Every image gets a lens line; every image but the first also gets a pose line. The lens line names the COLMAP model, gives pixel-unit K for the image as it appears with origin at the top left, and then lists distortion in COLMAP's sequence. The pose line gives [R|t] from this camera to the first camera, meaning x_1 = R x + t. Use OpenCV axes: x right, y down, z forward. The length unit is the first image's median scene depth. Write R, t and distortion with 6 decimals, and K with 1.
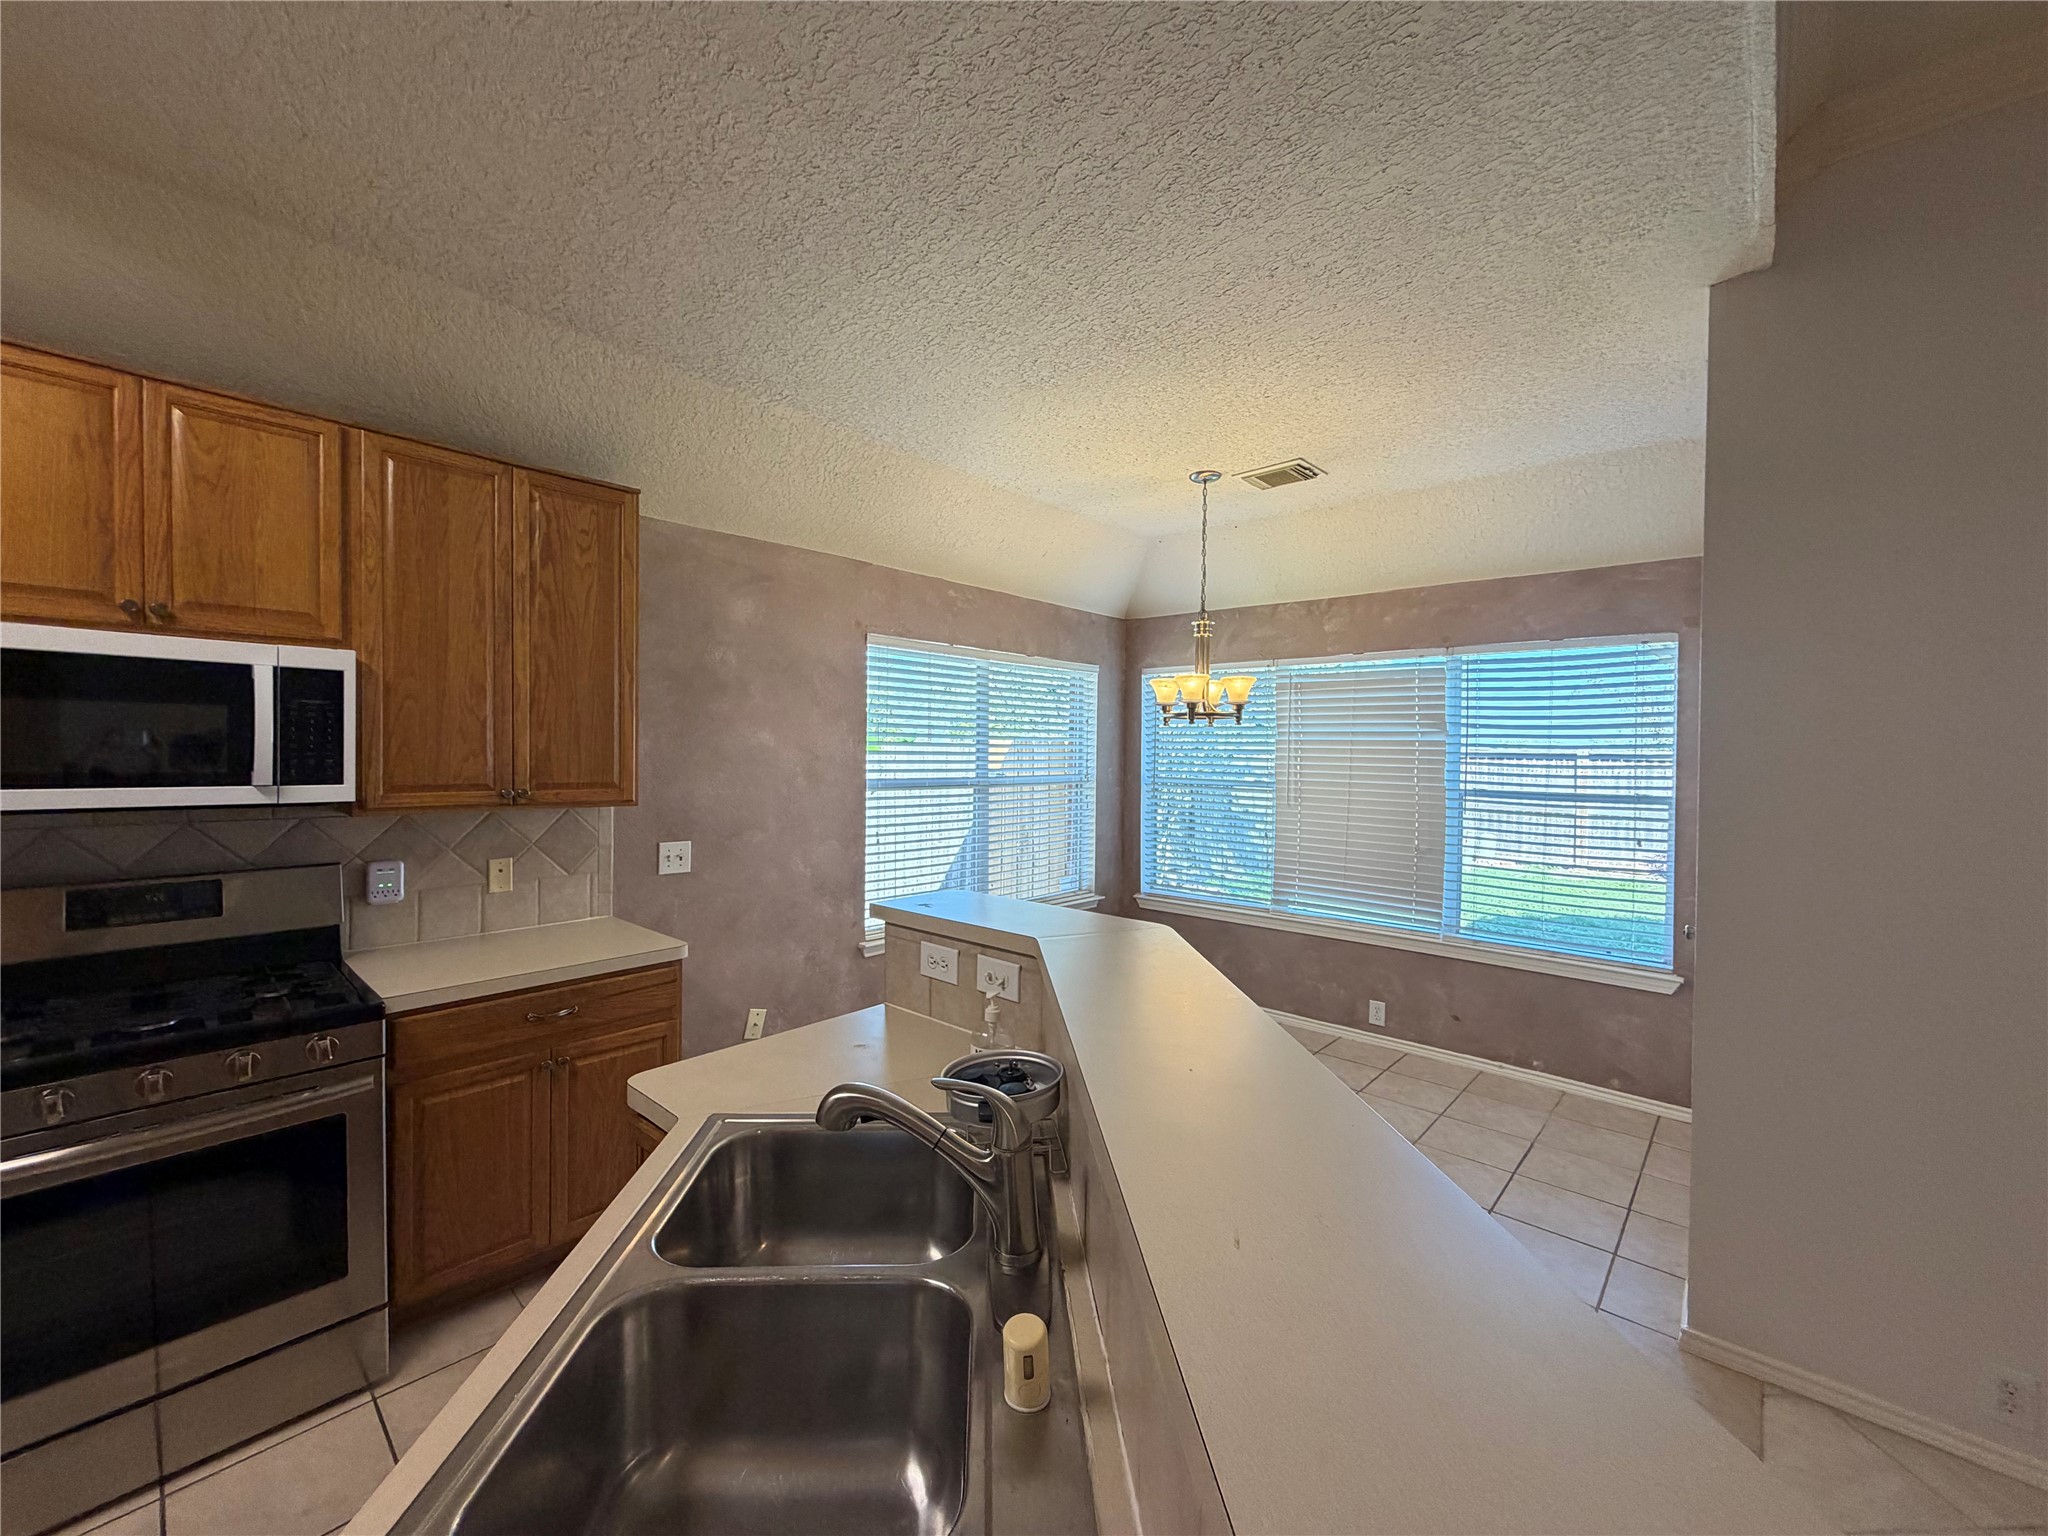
lens RADIAL K [[815.9, 0, 1020.3], [0, 815.9, 767.2], [0, 0, 1]] dist [0.001160, 0.000186]
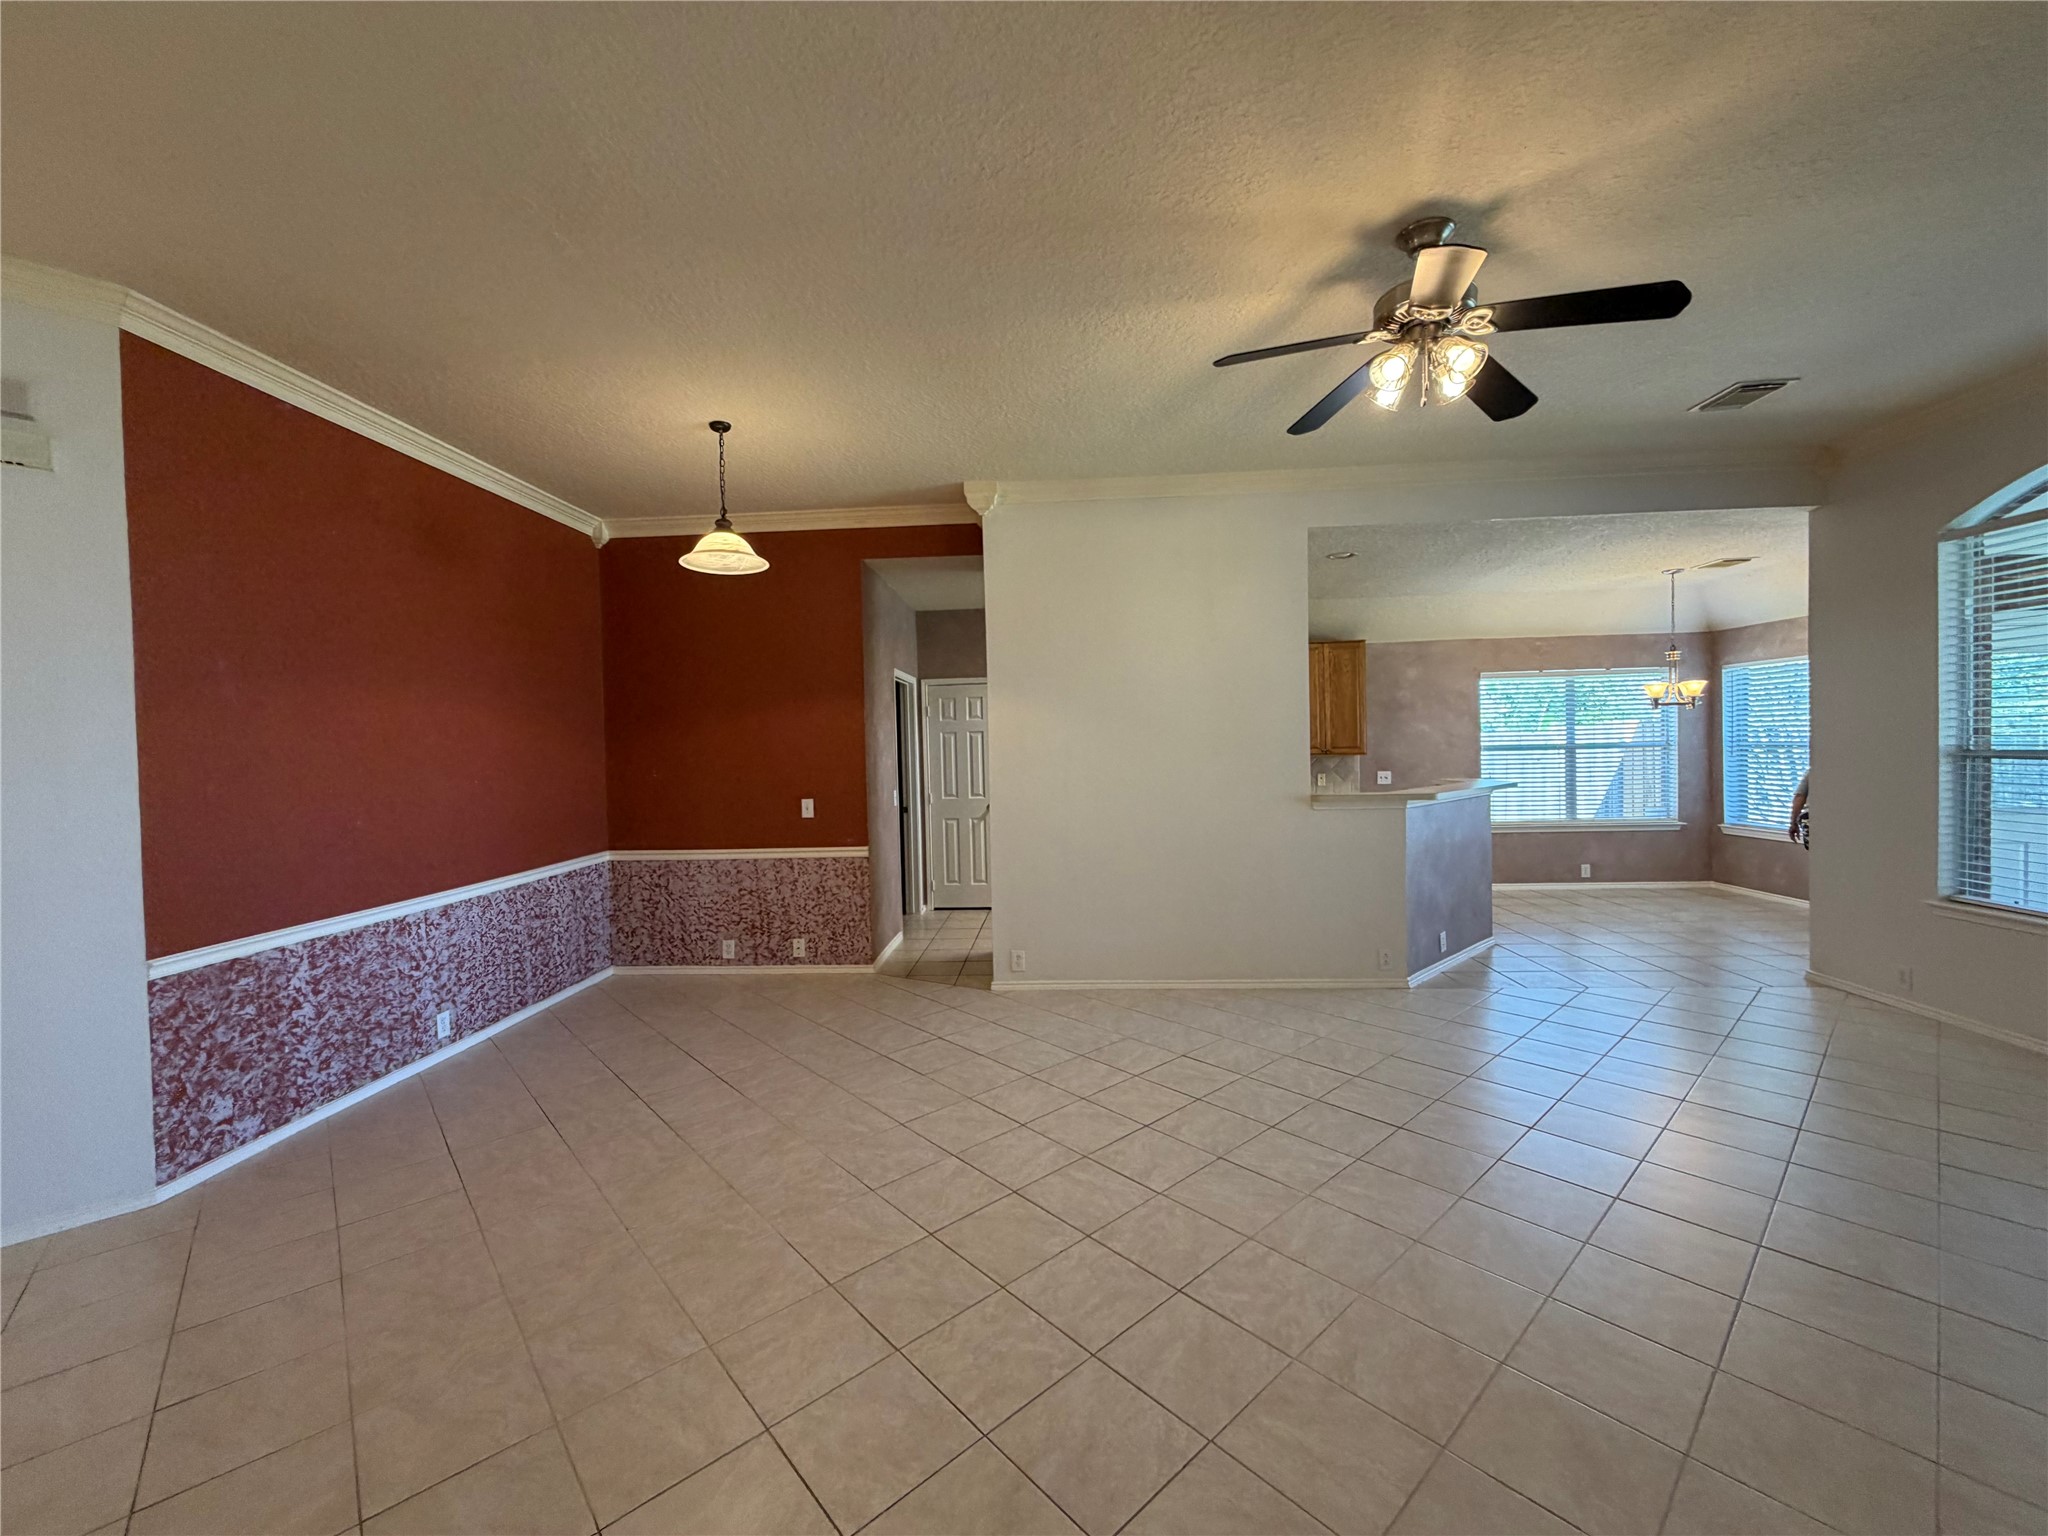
lens RADIAL K [[815.9, 0, 1020.3], [0, 815.9, 767.2], [0, 0, 1]] dist [0.001160, 0.000186]
pose [[0.631091, -0.008410, -0.775663, 0.711095], [0.016905, 0.999853, 0.002913, 0.047094], [0.775524, -0.014951, 0.631141, -1.257936]]
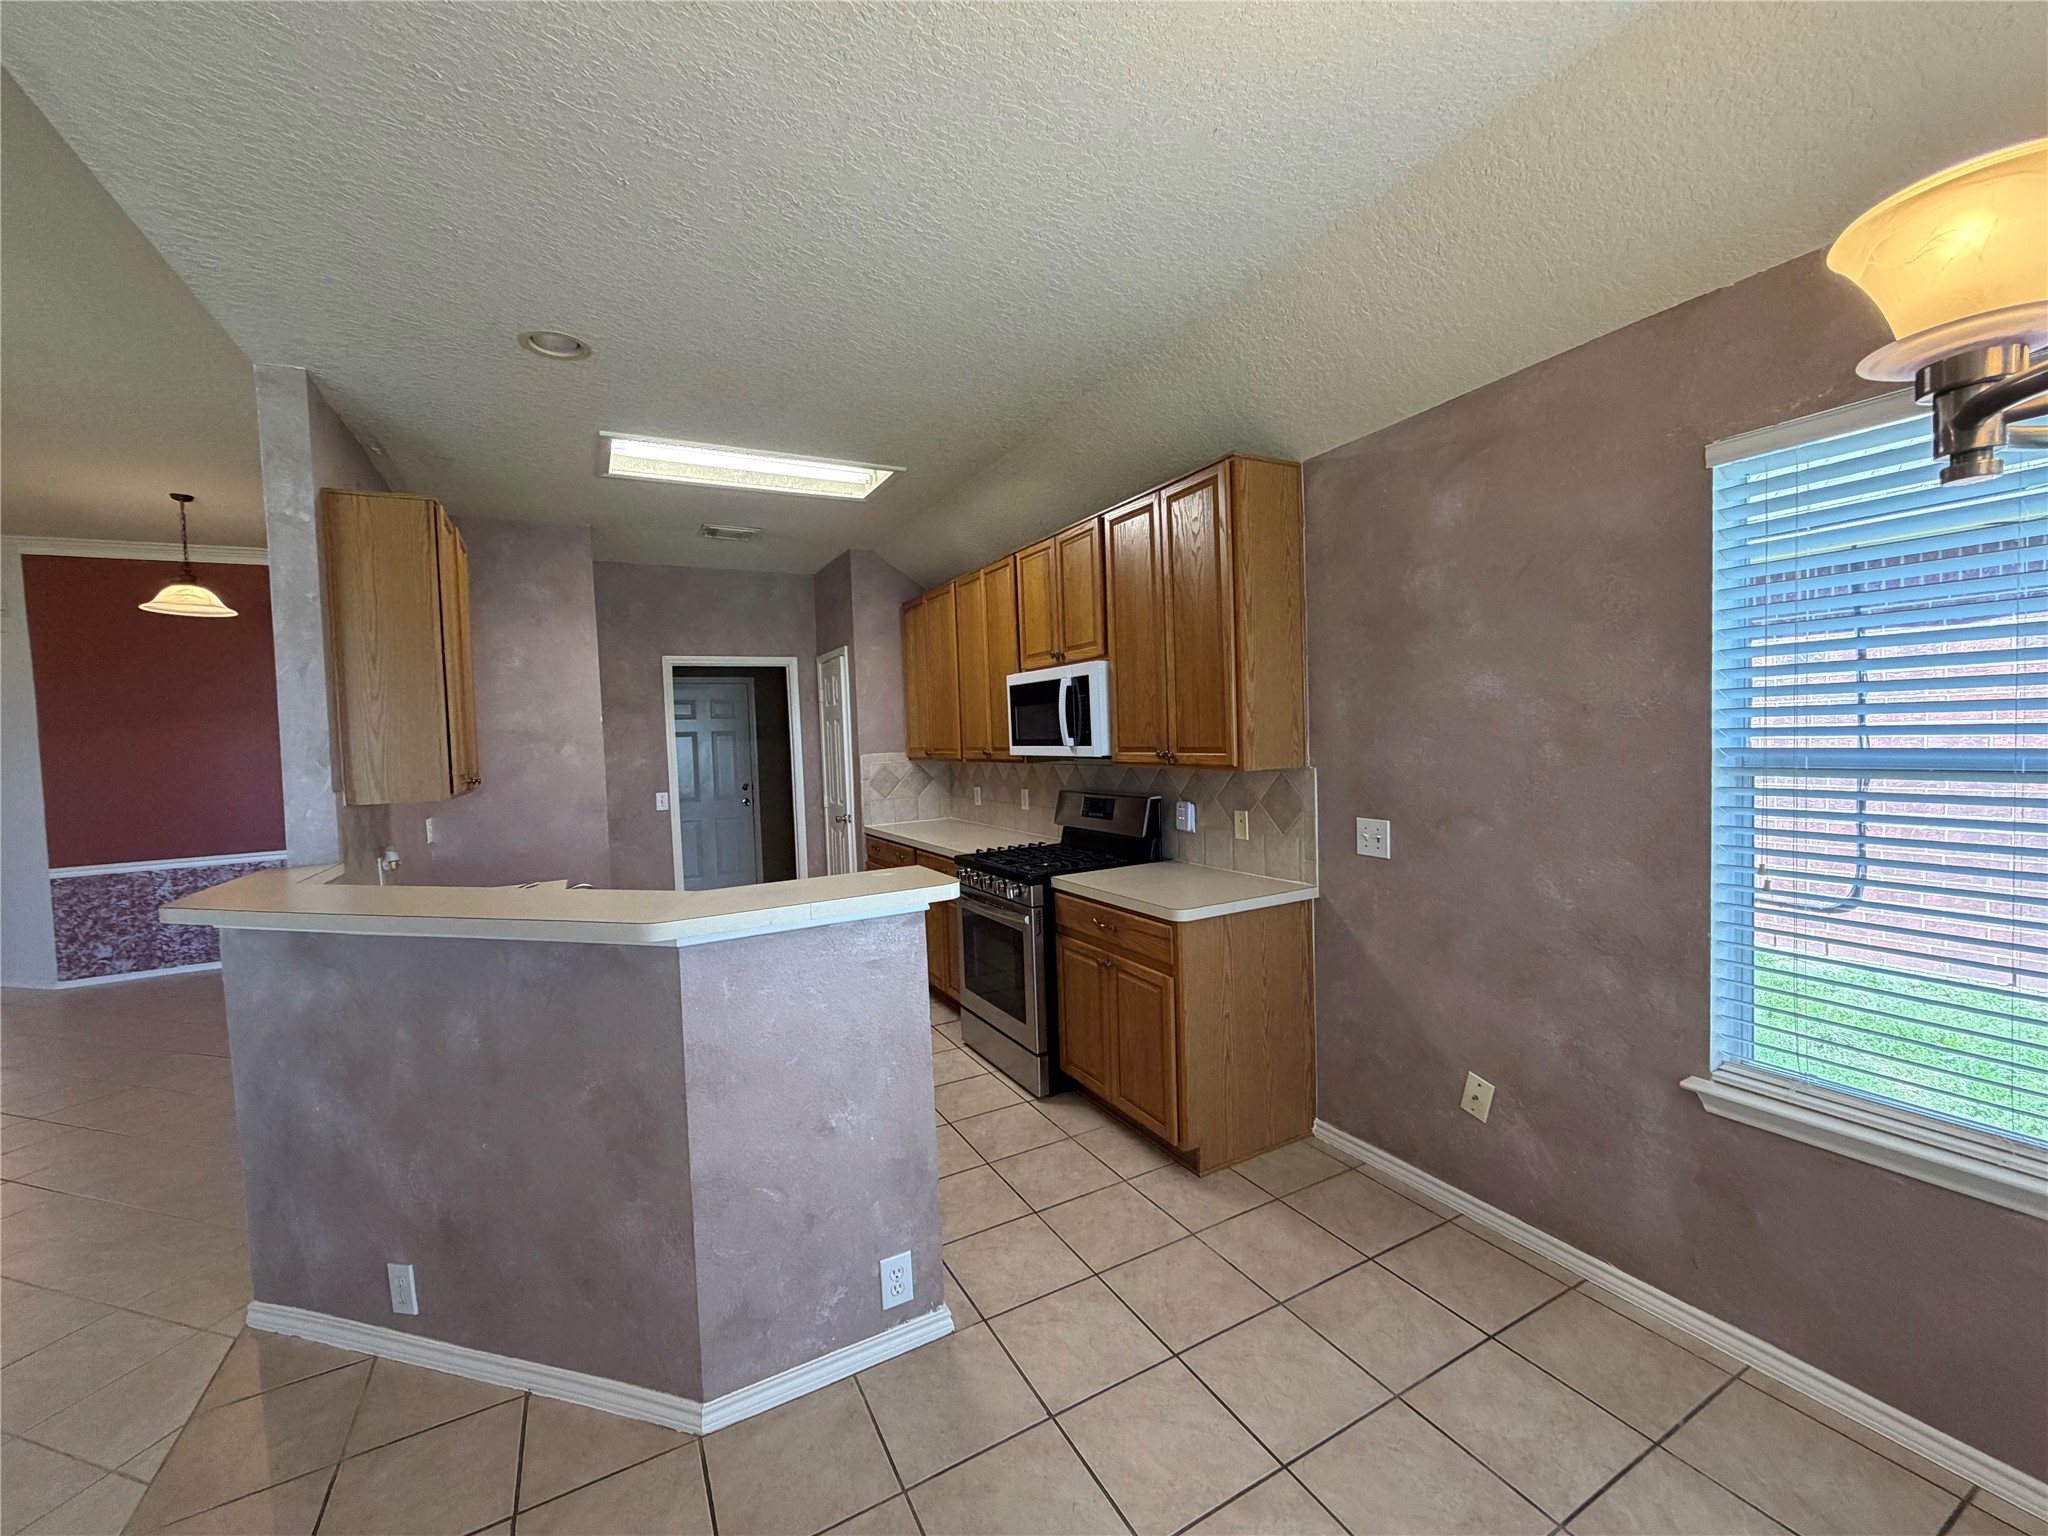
lens RADIAL K [[815.9, 0, 1020.3], [0, 815.9, 767.2], [0, 0, 1]] dist [0.001160, 0.000186]
pose [[-0.332340, 0.040016, -0.942310, 0.431944], [0.017126, 0.999191, 0.036391, 0.001174], [0.943004, -0.004044, -0.332757, 0.828625]]
